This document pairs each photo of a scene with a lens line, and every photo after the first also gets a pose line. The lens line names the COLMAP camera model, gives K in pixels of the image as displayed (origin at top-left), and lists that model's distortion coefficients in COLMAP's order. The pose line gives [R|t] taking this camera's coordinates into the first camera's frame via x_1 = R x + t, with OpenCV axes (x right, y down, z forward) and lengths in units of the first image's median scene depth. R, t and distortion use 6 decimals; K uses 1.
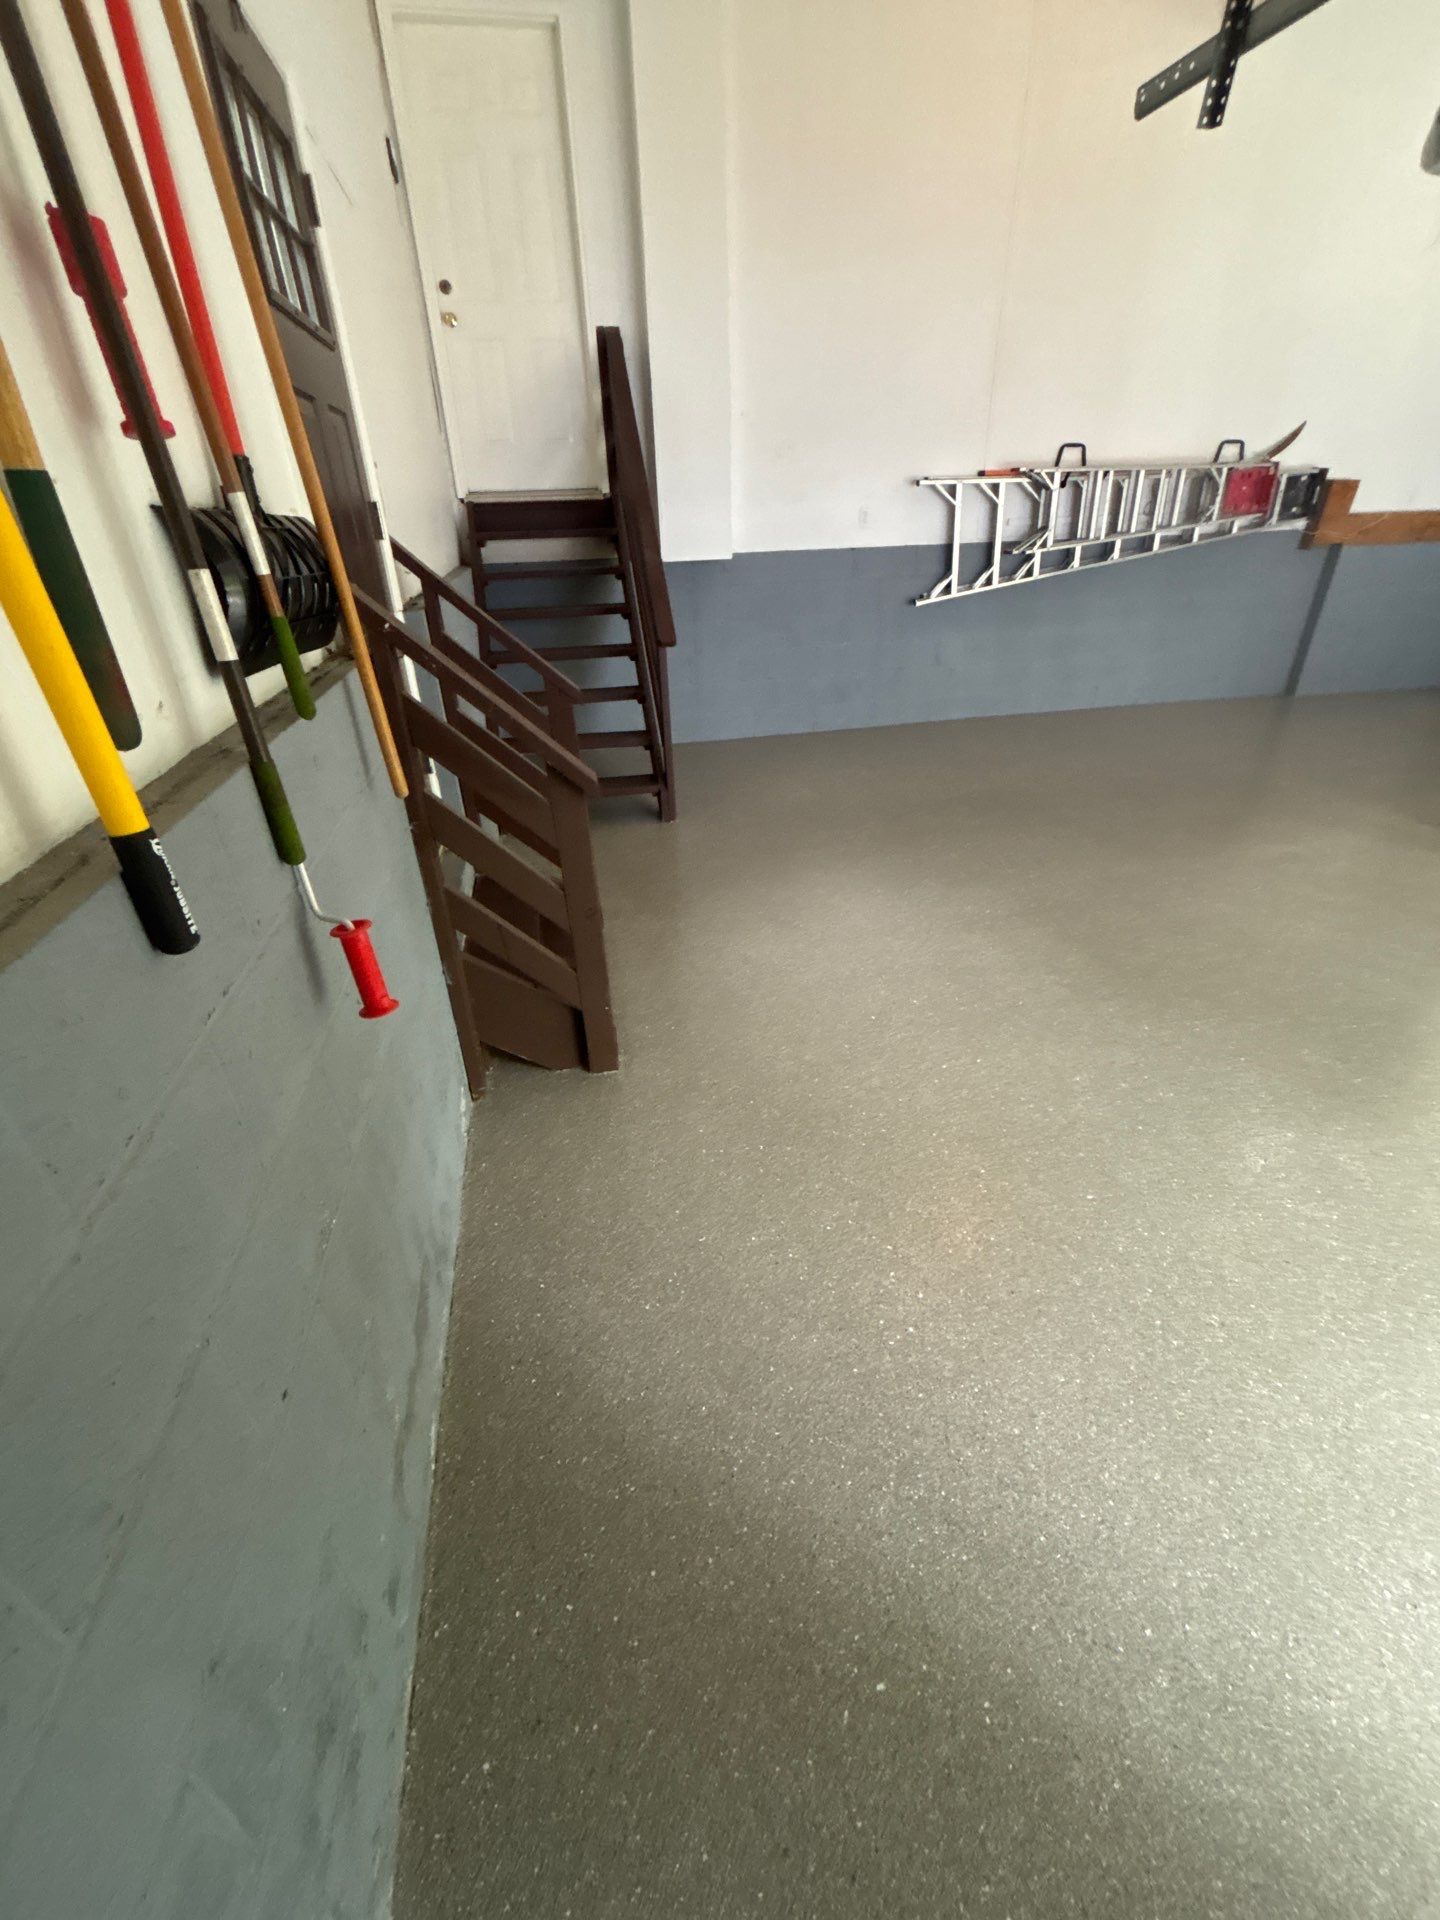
lens RADIAL K [[804.1, 0, 727.9], [0, 804.1, 957.0], [0, 0, 1]] dist [-0.005098, 0.003377]
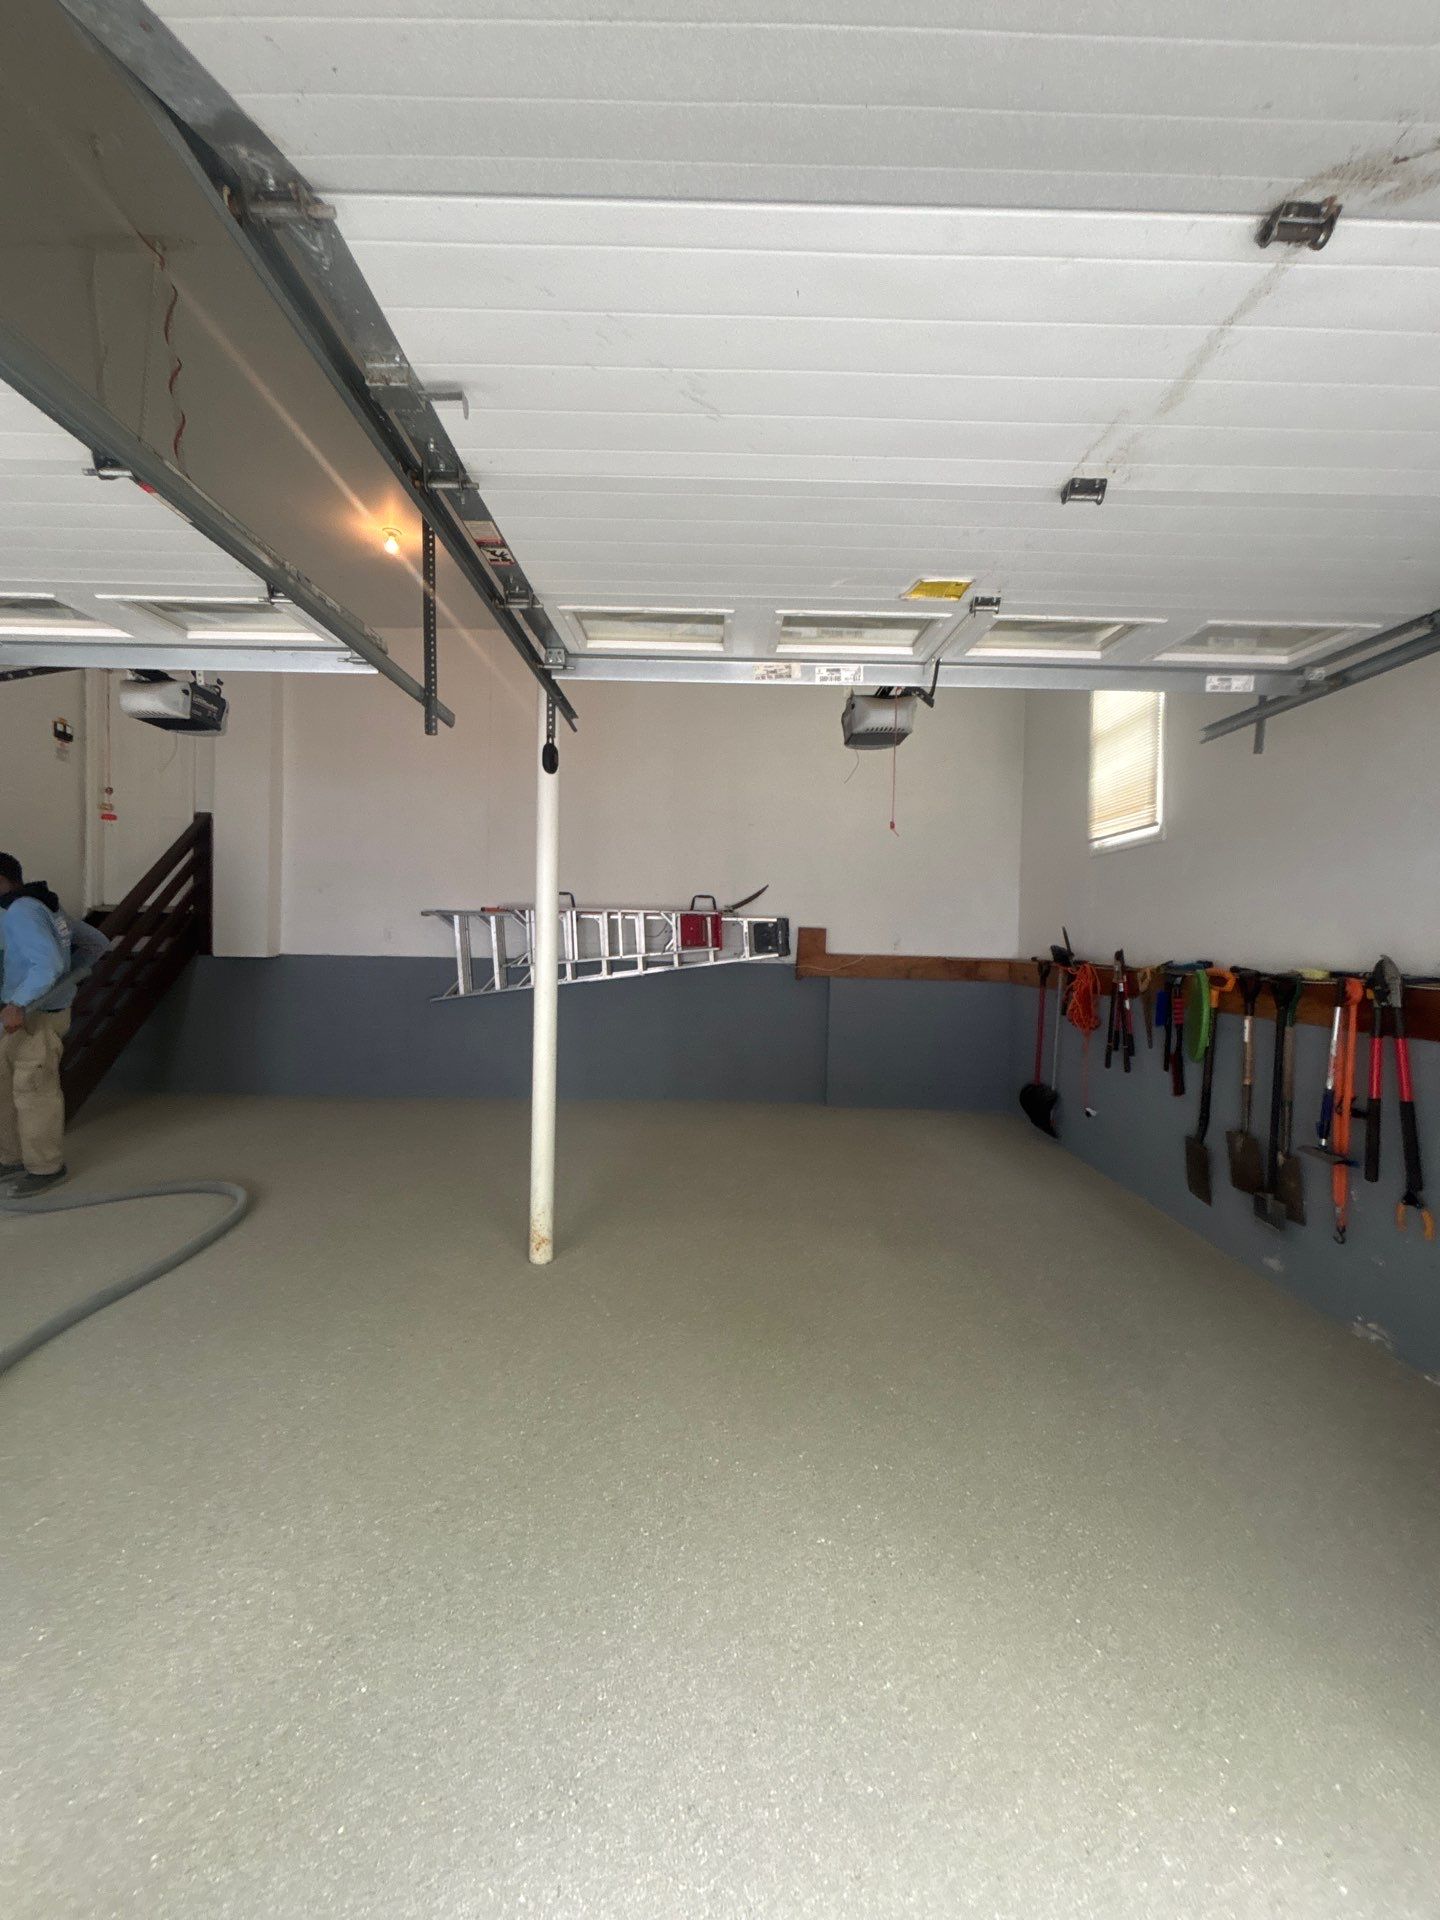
lens RADIAL K [[770.6, 0, 721.6], [0, 770.6, 959.4], [0, 0, 1]] dist [-0.001082, -0.000475]
pose [[0.978299, 0.052446, -0.200450, 0.934432], [-0.140367, 0.879368, -0.454982, -0.025690], [0.152408, 0.473245, 0.867647, 0.028958]]
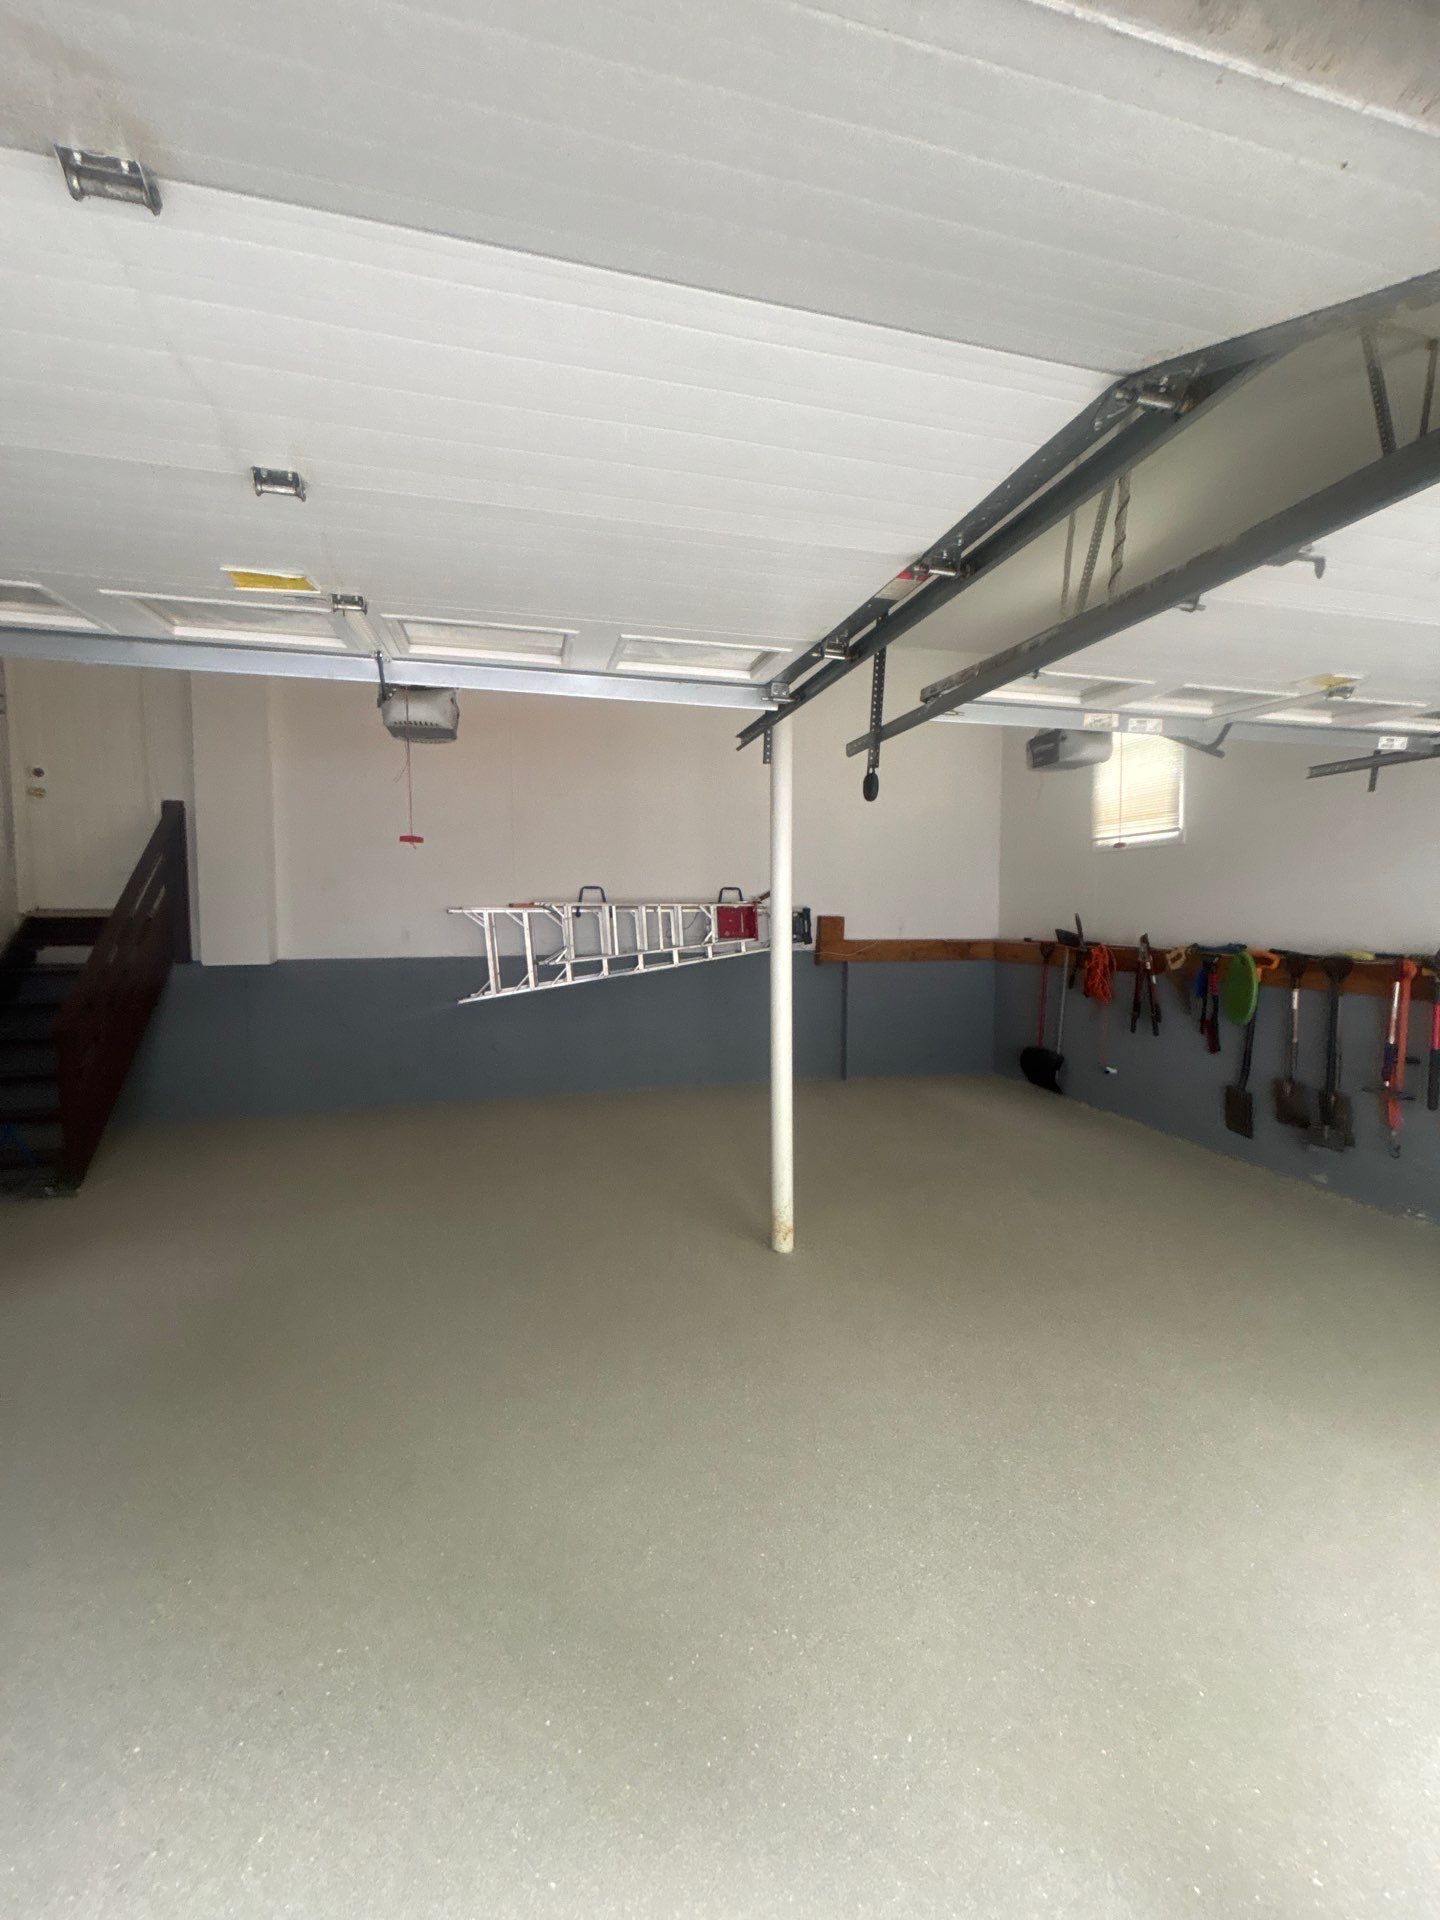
lens RADIAL K [[770.6, 0, 723.9], [0, 770.6, 959.9], [0, 0, 1]] dist [-0.001082, -0.000475]
pose [[0.998516, 0.021089, 0.050208, 0.582032], [0.003072, 0.898690, -0.438574, -0.007162], [-0.054371, 0.438078, 0.897291, -0.042023]]
